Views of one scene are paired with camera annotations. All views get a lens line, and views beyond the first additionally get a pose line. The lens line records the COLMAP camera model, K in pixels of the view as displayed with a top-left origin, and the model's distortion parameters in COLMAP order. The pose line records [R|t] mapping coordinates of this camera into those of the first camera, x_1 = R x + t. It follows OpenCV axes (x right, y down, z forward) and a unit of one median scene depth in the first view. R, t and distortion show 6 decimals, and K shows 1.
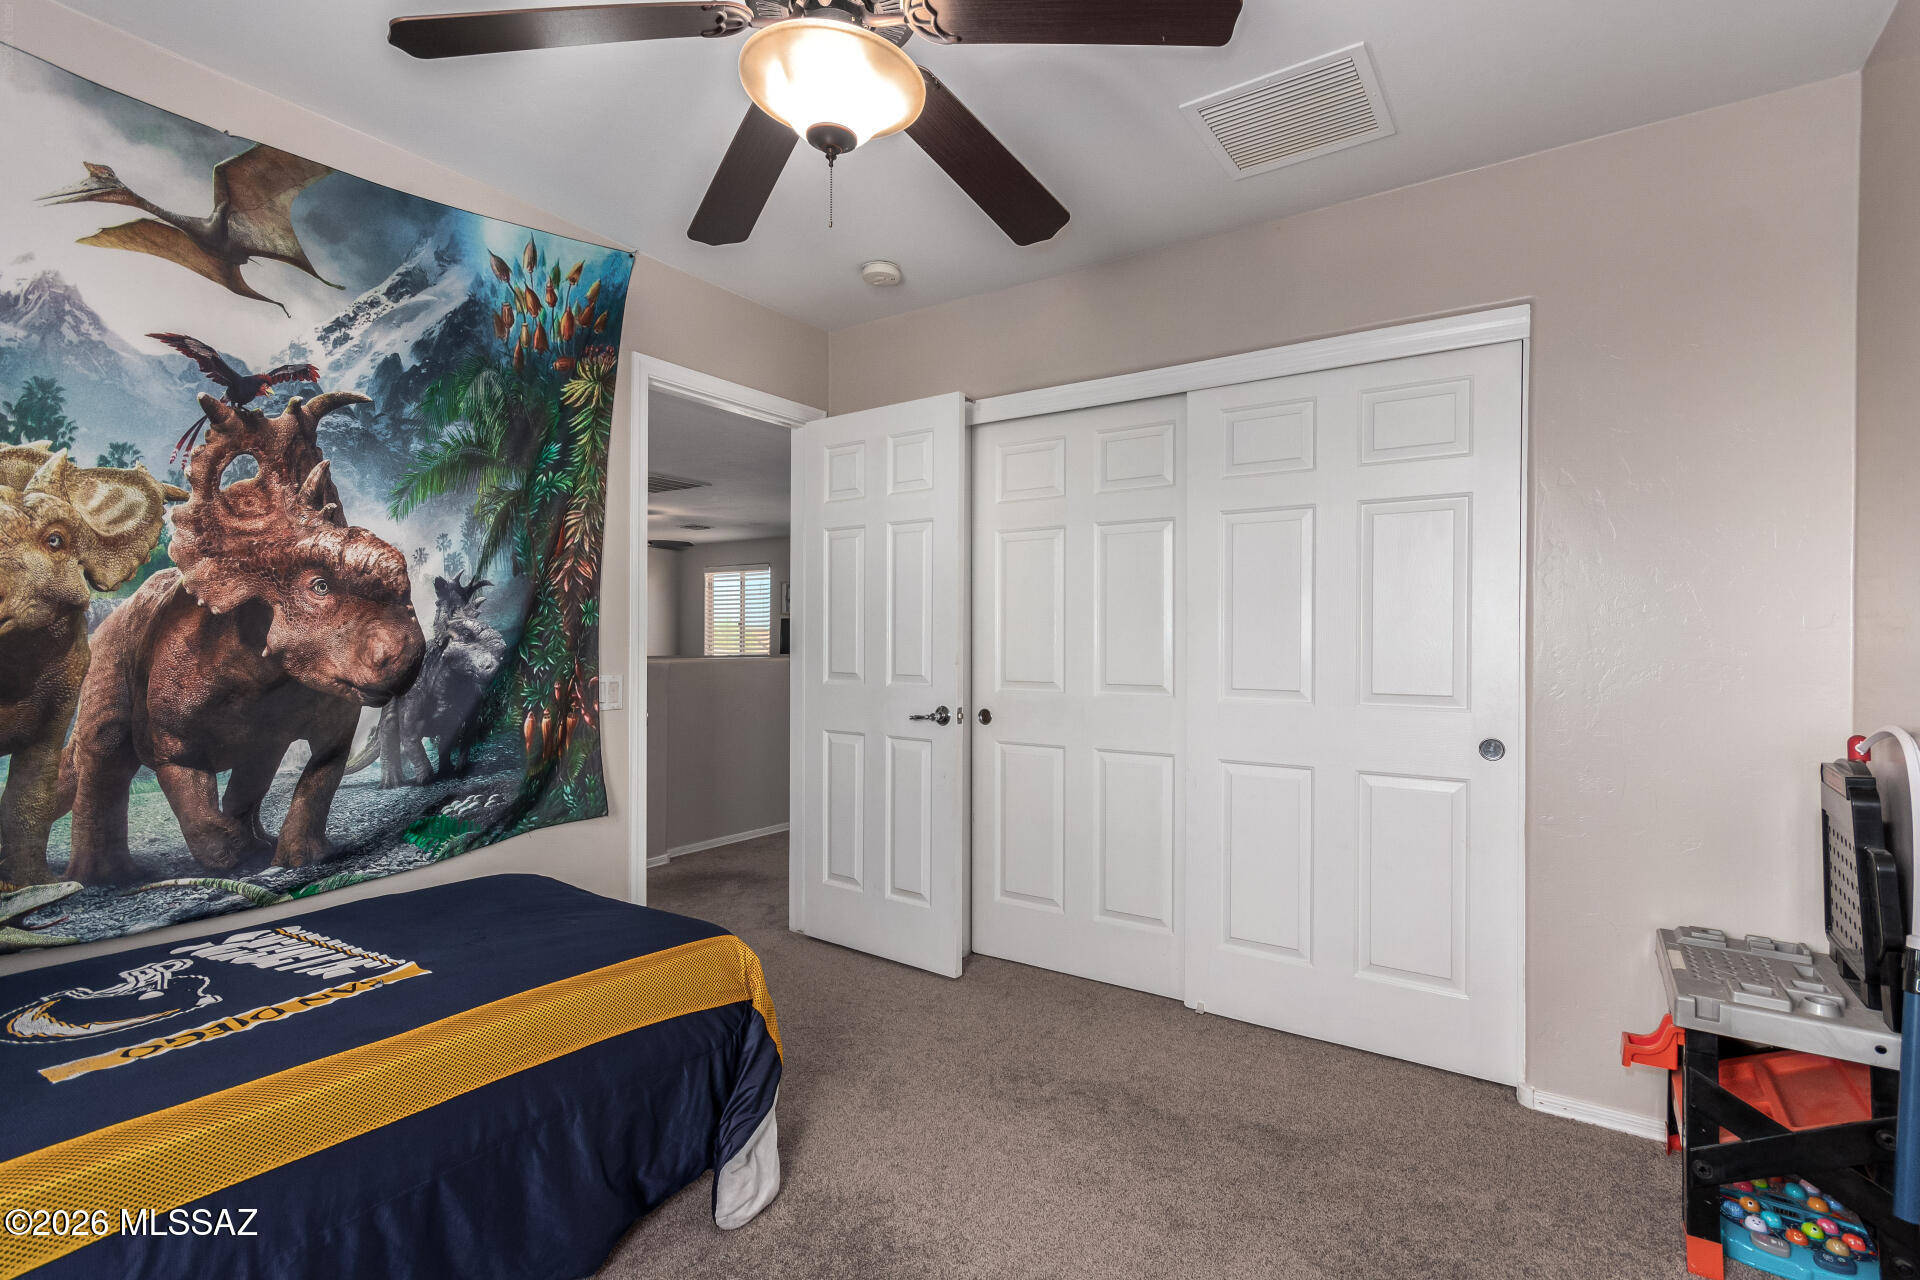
lens RADIAL K [[911.2, 0, 966.4], [0, 911.2, 651.4], [0, 0, 1]] dist [0.000341, -0.001470]
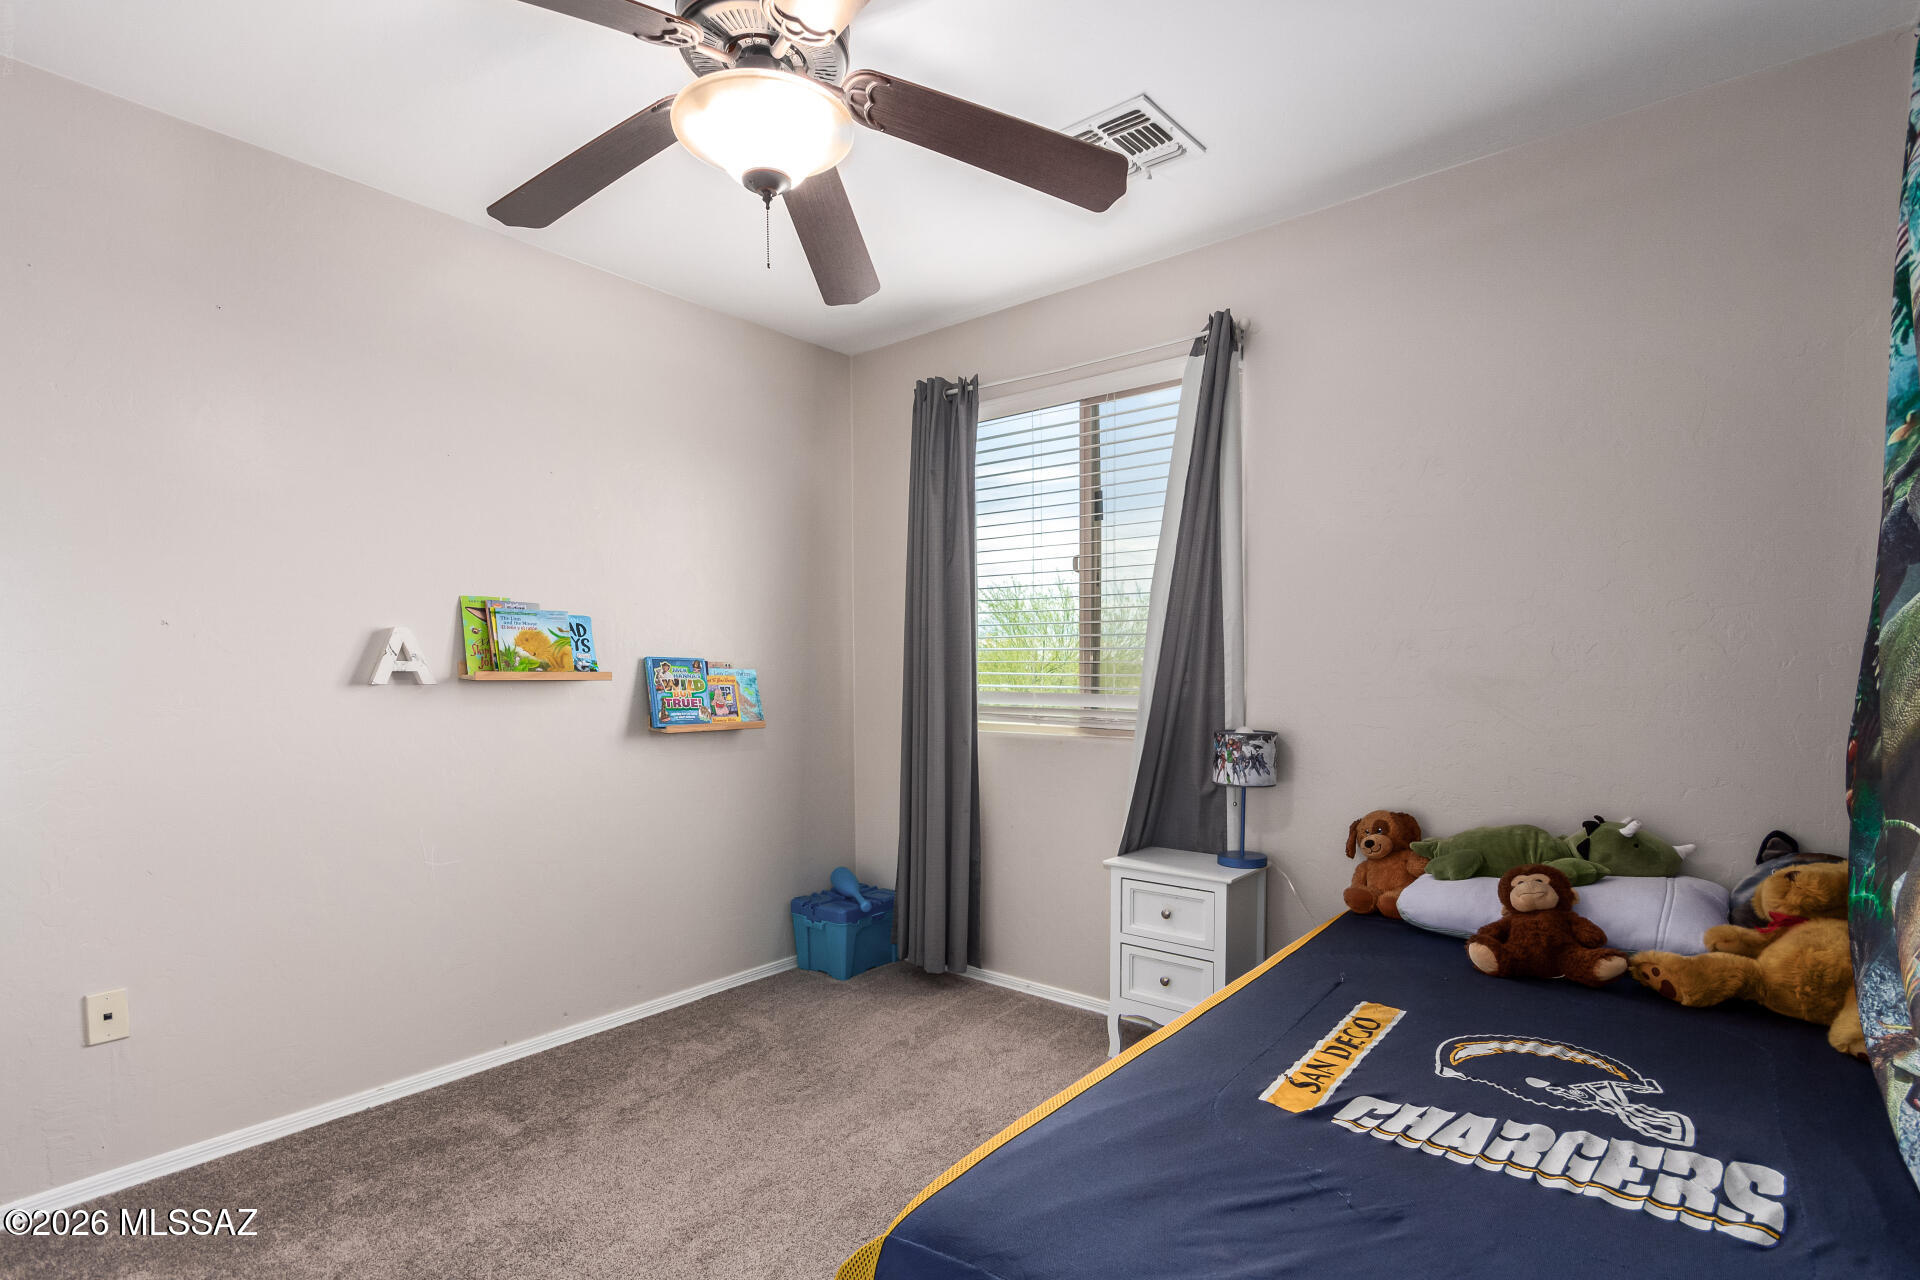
lens RADIAL K [[911.2, 0, 966.4], [0, 911.2, 651.4], [0, 0, 1]] dist [0.000341, -0.001470]
pose [[-0.997128, -0.004128, 0.075622, -0.439721], [-0.004790, 0.999952, -0.008576, -0.001816], [-0.075583, -0.008914, -0.997100, 1.842512]]
